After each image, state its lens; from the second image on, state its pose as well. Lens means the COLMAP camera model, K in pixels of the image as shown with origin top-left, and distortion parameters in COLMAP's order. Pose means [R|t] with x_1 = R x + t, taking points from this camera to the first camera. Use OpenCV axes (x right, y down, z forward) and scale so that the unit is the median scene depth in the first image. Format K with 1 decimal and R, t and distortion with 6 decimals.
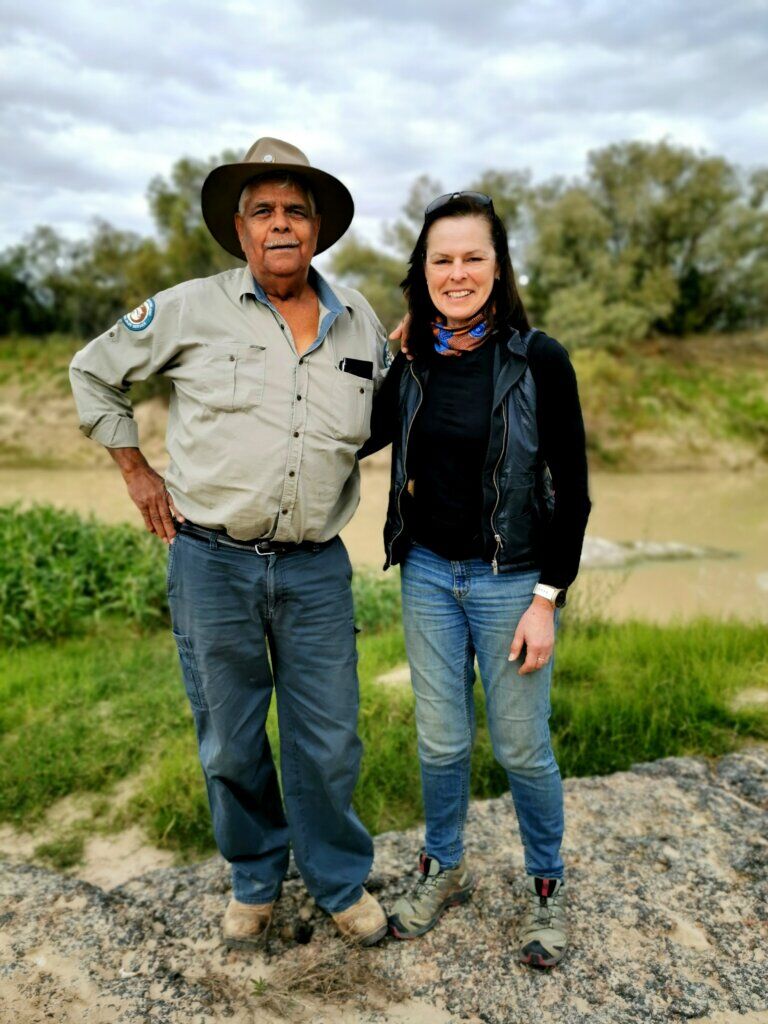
lens RADIAL K [[865.5, 0, 383.6], [0, 865.5, 509.2], [0, 0, 1]] dist [0.019265, -0.006159]
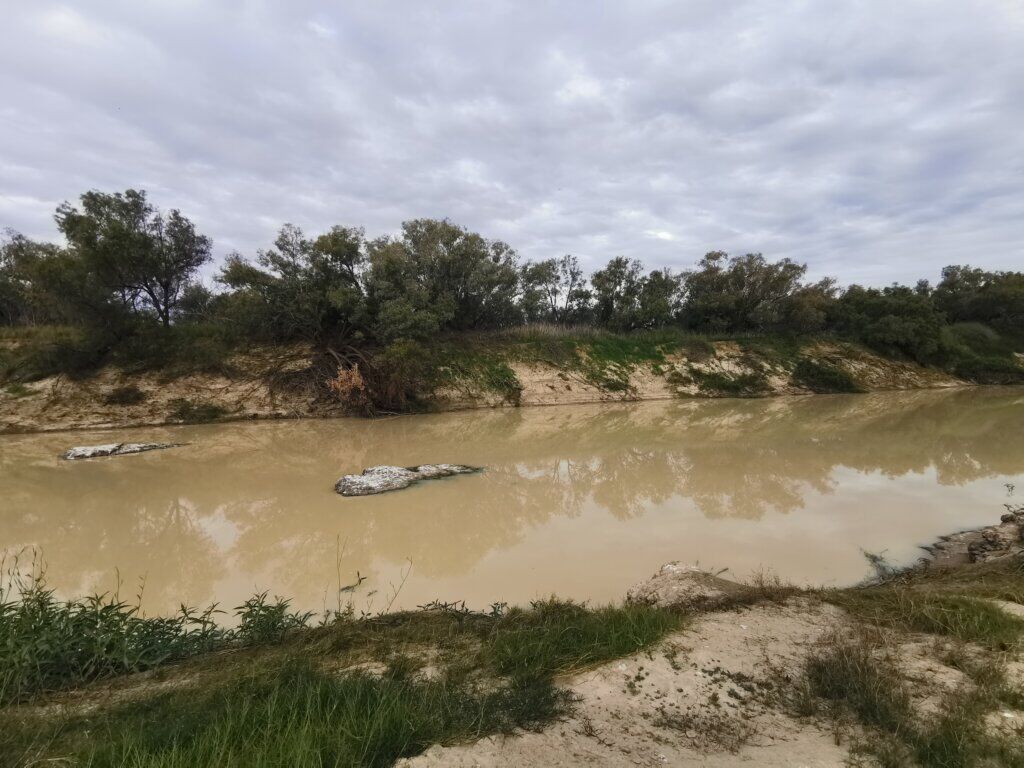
lens RADIAL K [[865.5, 0, 512.1], [0, 865.5, 383.8], [0, 0, 1]] dist [0.019265, -0.006159]
pose [[0.855208, -0.013698, 0.518105, -0.449230], [0.084723, 0.989899, -0.113675, 0.105247], [-0.511314, 0.141111, 0.847730, -0.477613]]
